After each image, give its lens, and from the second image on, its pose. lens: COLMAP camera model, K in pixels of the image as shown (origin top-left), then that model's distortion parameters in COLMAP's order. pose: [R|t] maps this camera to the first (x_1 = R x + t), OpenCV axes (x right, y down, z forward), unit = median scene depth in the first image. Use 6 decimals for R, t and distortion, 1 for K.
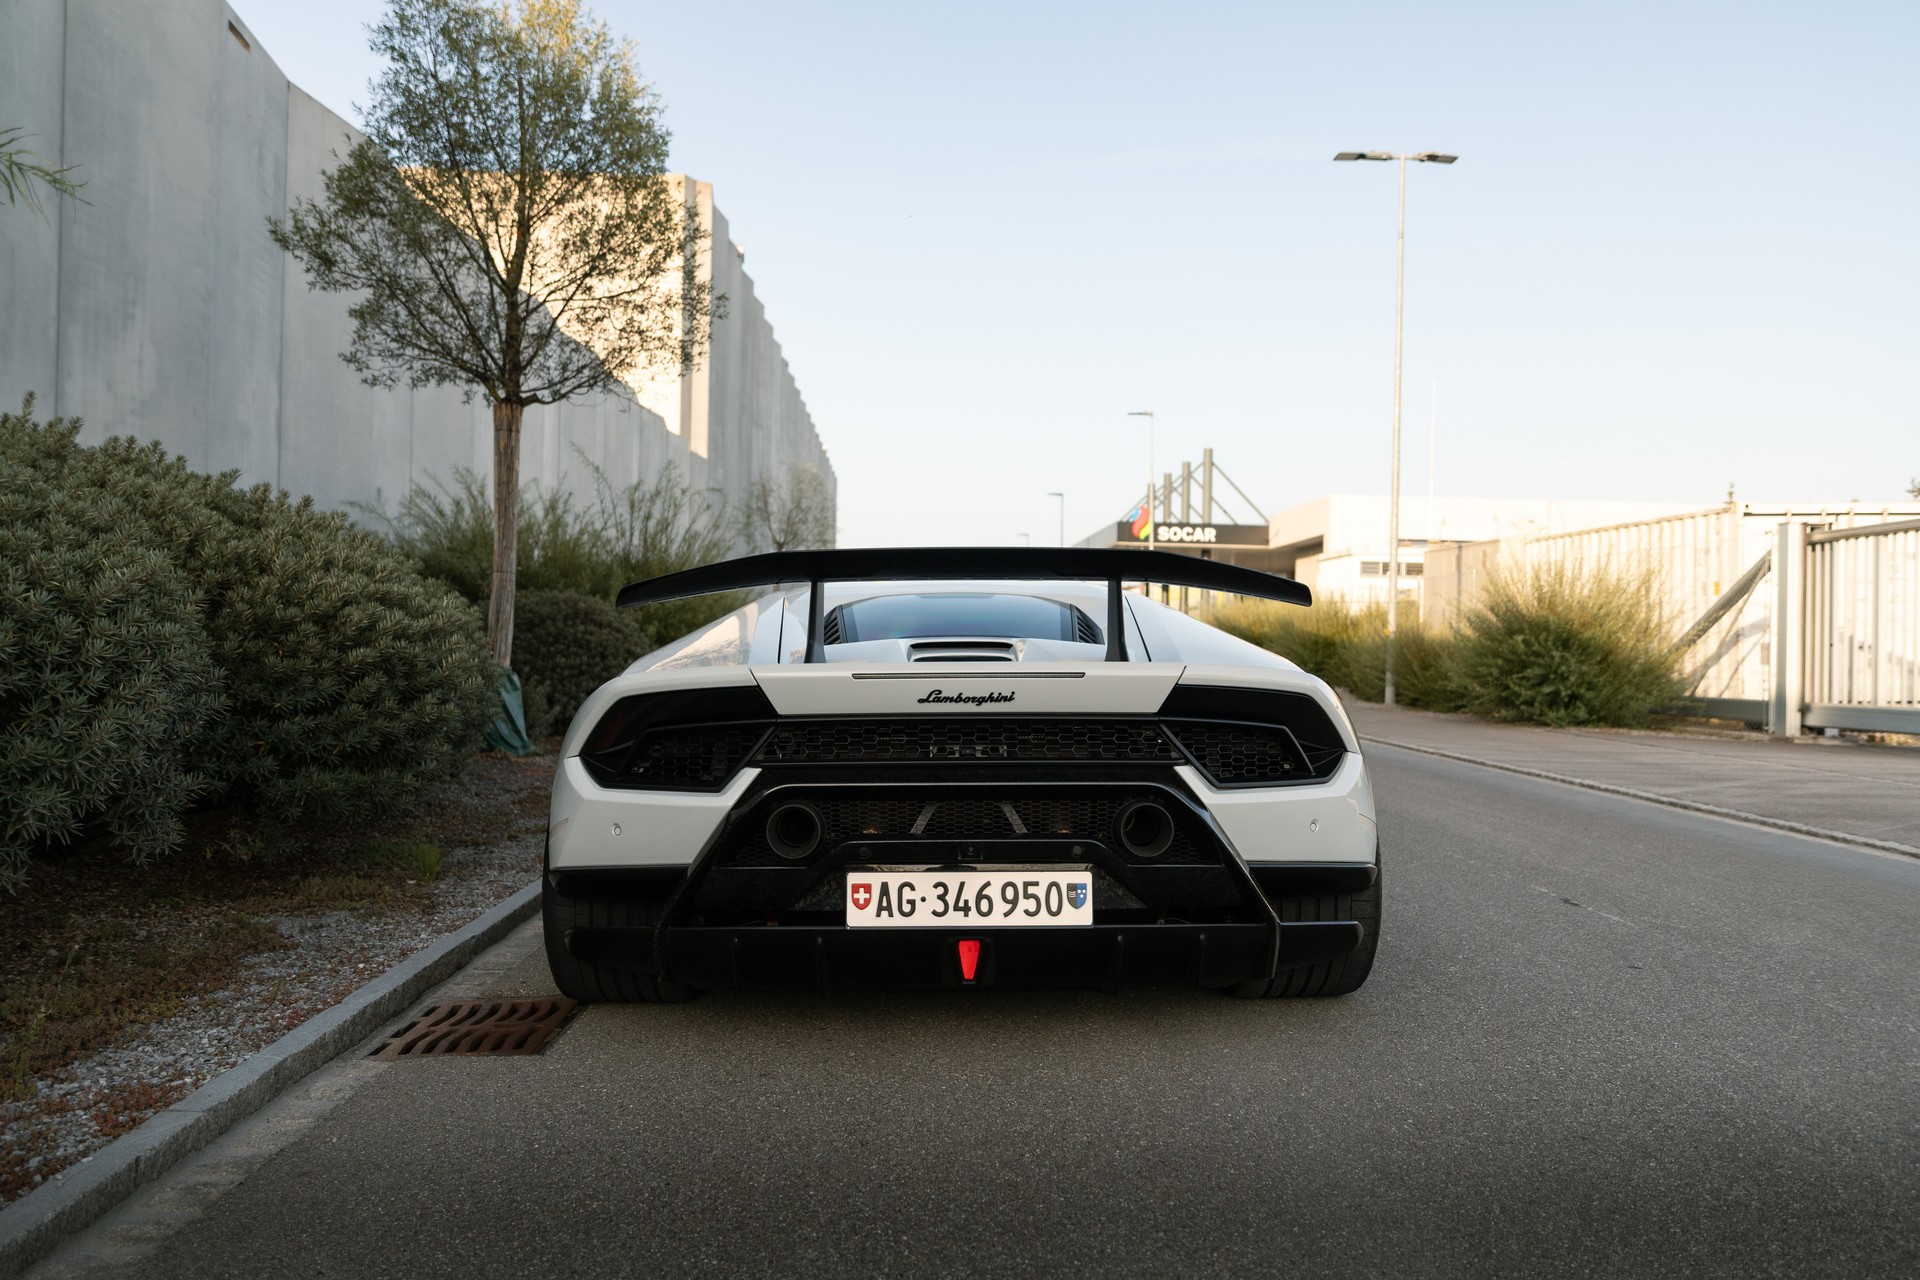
lens RADIAL K [[1411.9, 0, 947.1], [0, 1411.9, 642.5], [0, 0, 1]] dist [-0.006846, 0.002698]
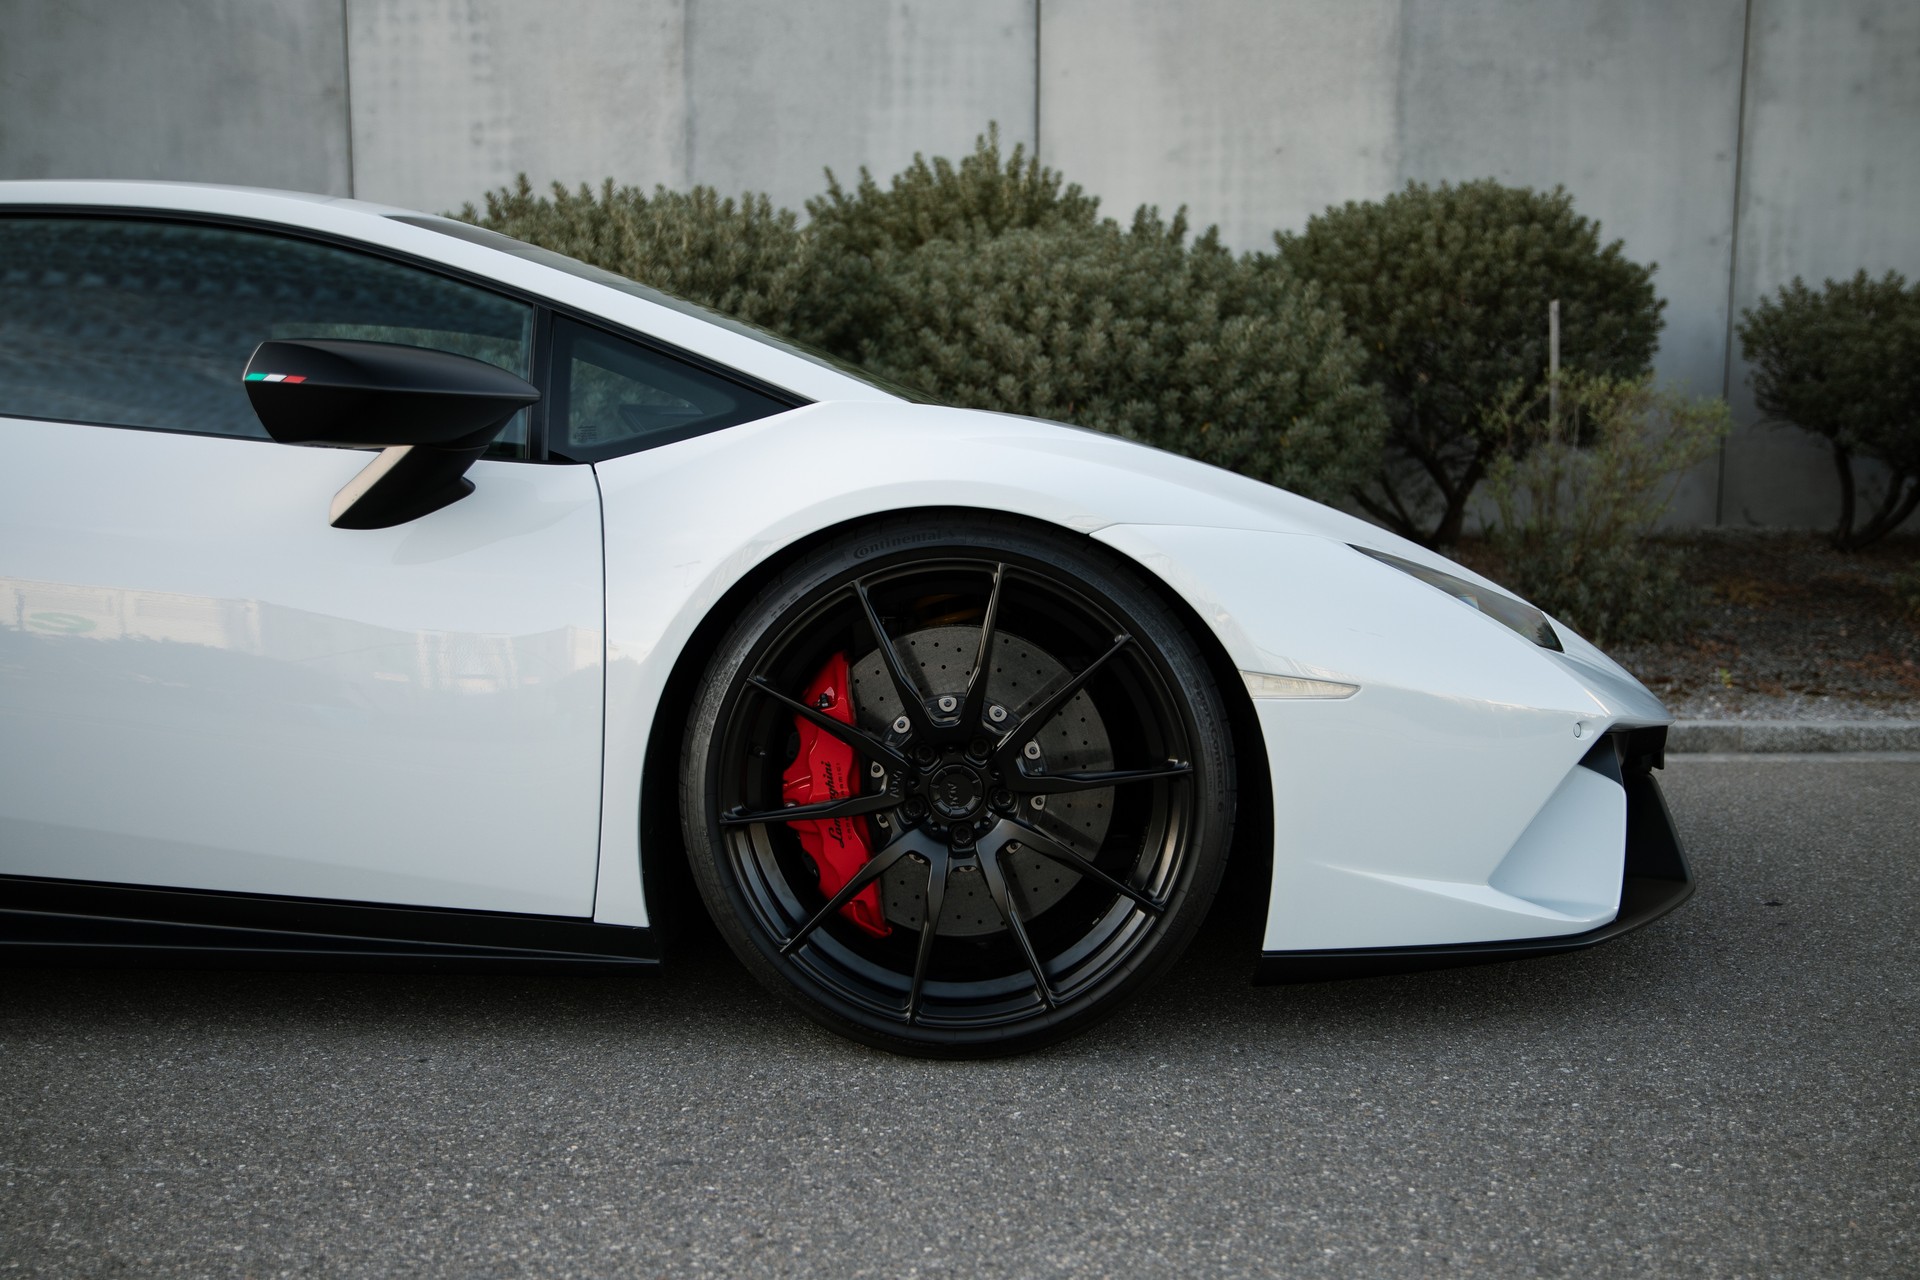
lens RADIAL K [[1806.2, 0, 956.8], [0, 1806.2, 649.6], [0, 0, 1]] dist [-0.043134, 0.121689]
pose [[-0.050080, 0.104386, -0.993275, 0.329643], [0.004977, 0.994537, 0.104267, 0.020649], [0.998733, 0.000278, -0.050326, 0.696428]]
